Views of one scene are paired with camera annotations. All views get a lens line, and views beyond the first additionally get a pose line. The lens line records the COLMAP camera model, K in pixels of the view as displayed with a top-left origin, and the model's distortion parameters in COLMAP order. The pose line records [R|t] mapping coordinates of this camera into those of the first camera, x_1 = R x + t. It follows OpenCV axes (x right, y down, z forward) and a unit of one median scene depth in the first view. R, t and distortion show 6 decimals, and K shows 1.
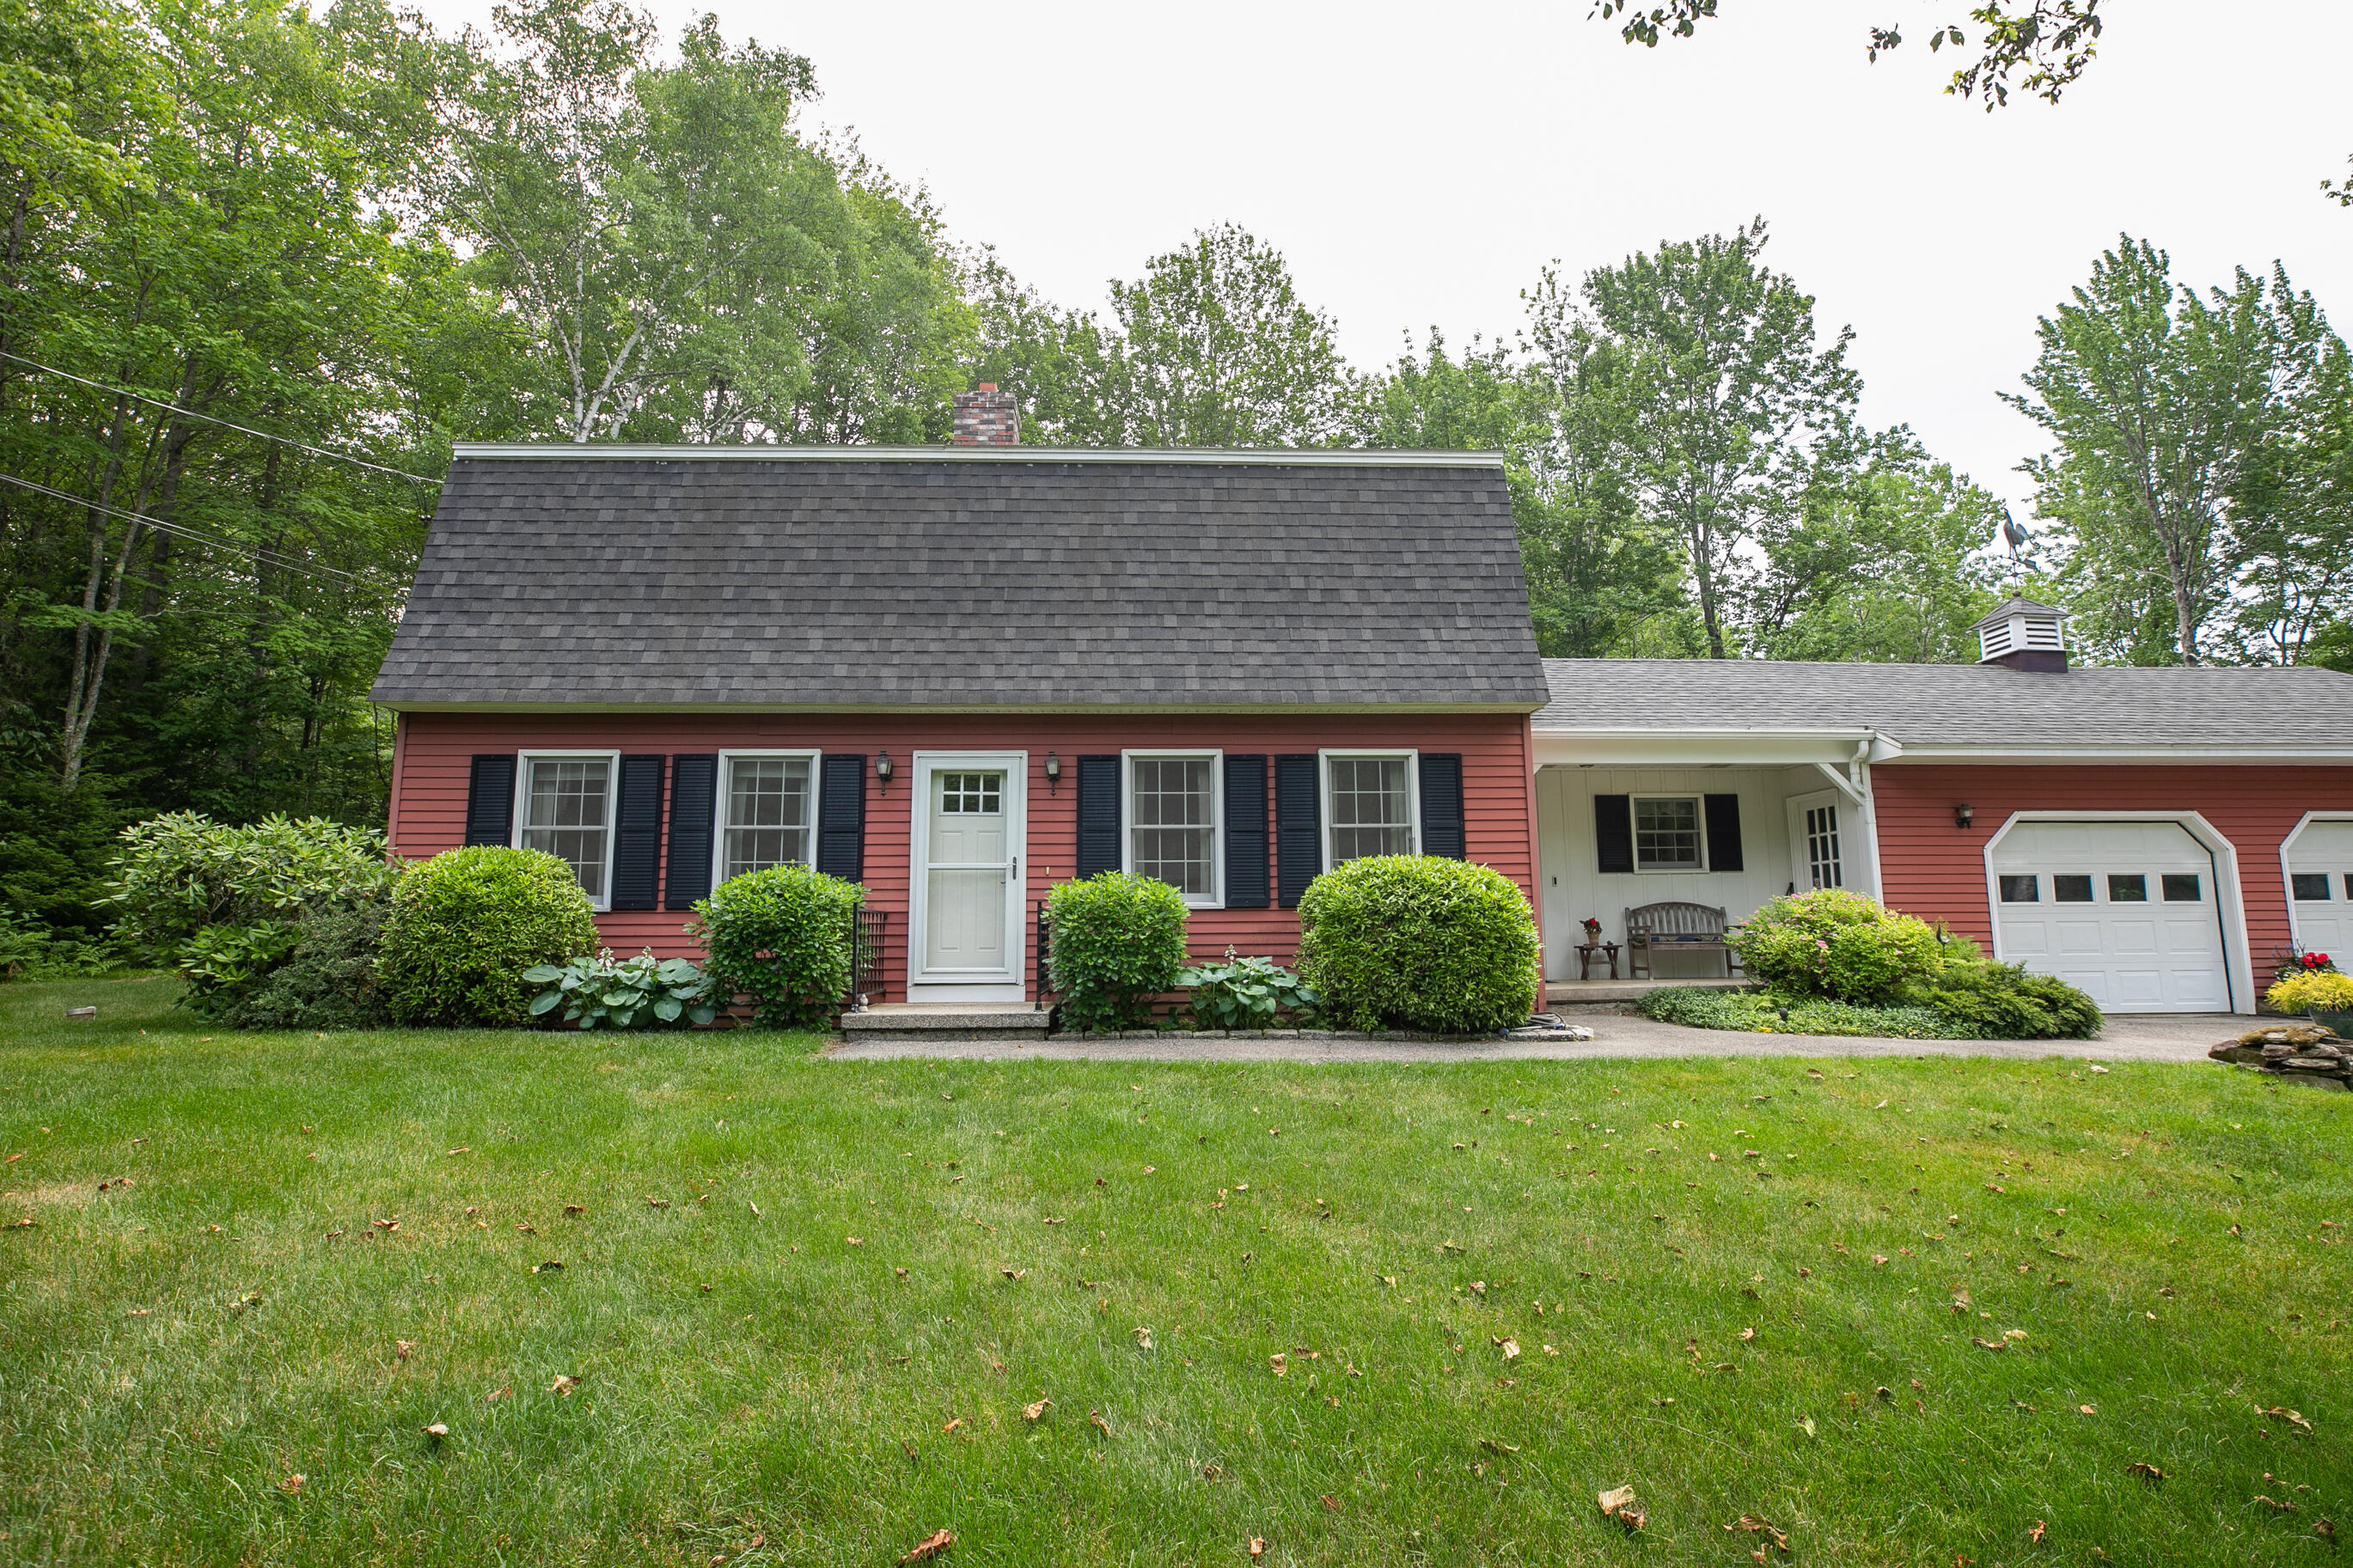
lens RADIAL K [[1109.2, 0, 1181.0], [0, 1109.2, 776.5], [0, 0, 1]] dist [-0.034897, 0.010497]
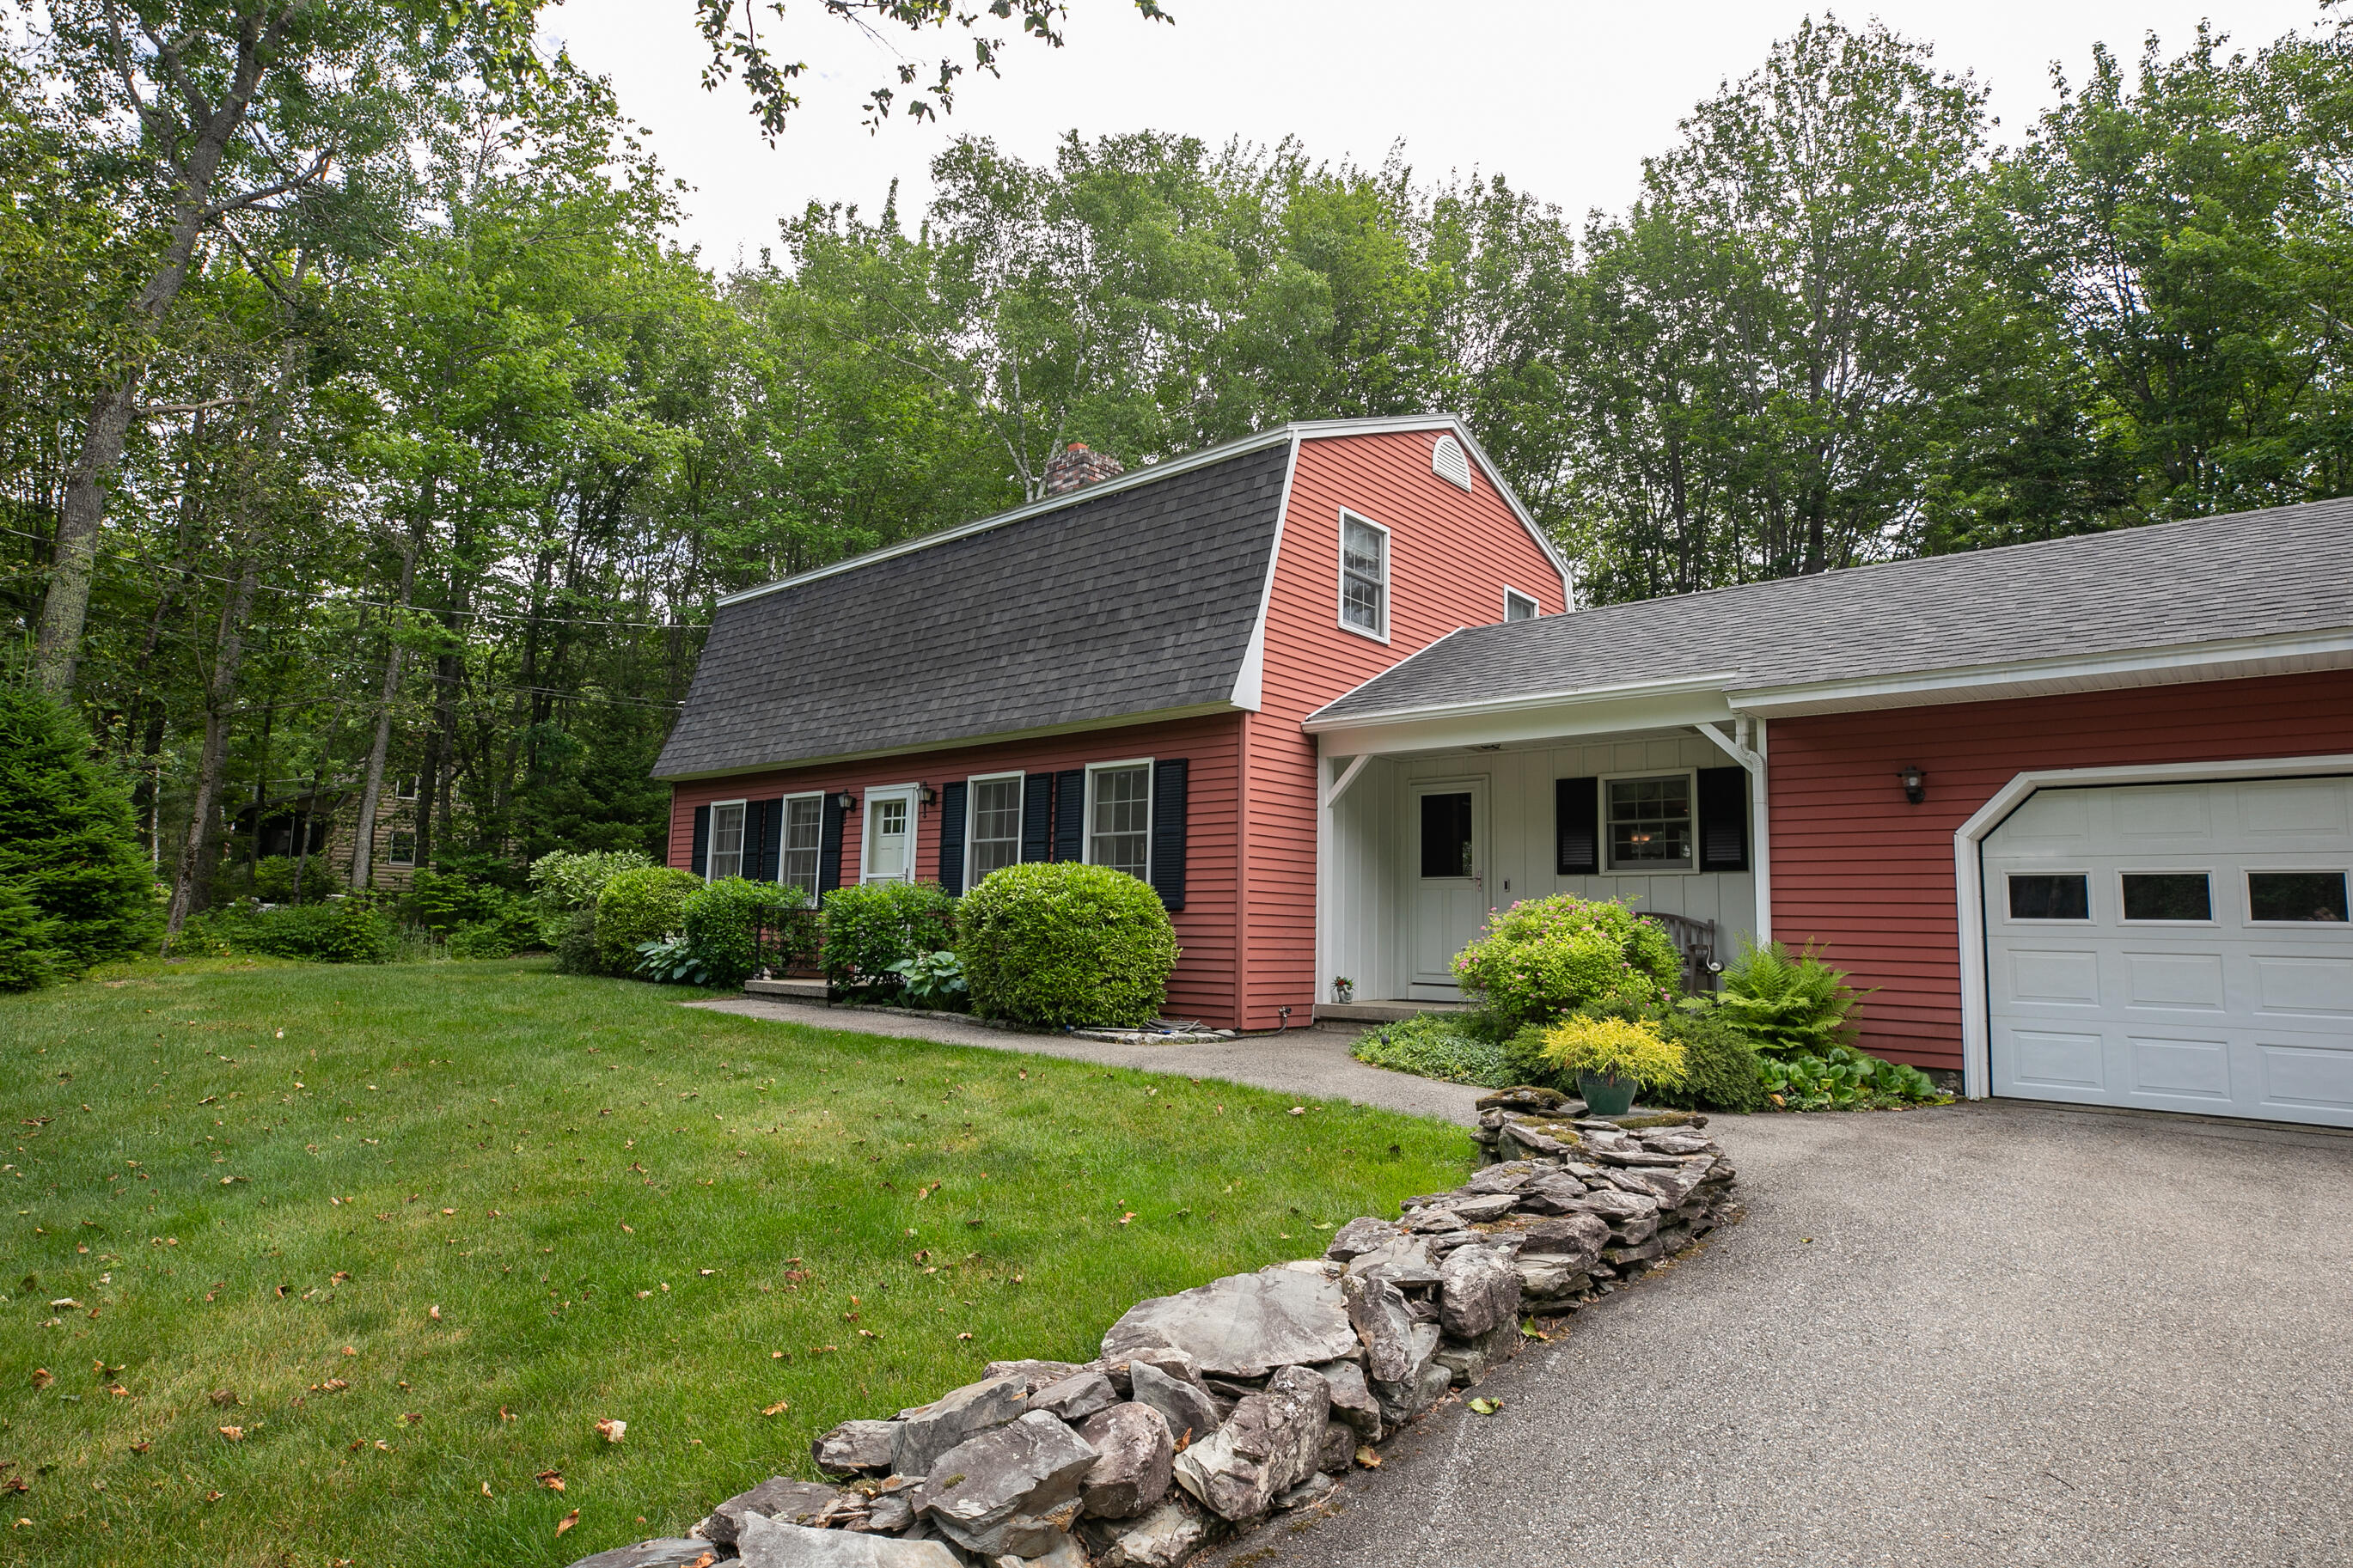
lens RADIAL K [[1283.0, 0, 1176.5], [0, 1283.0, 784.0], [0, 0, 1]] dist [-0.020604, -0.000178]
pose [[0.723001, -0.057995, -0.688408, 0.888761], [0.068379, 0.997584, -0.012226, 0.013457], [0.687455, -0.038234, 0.725220, 0.133182]]
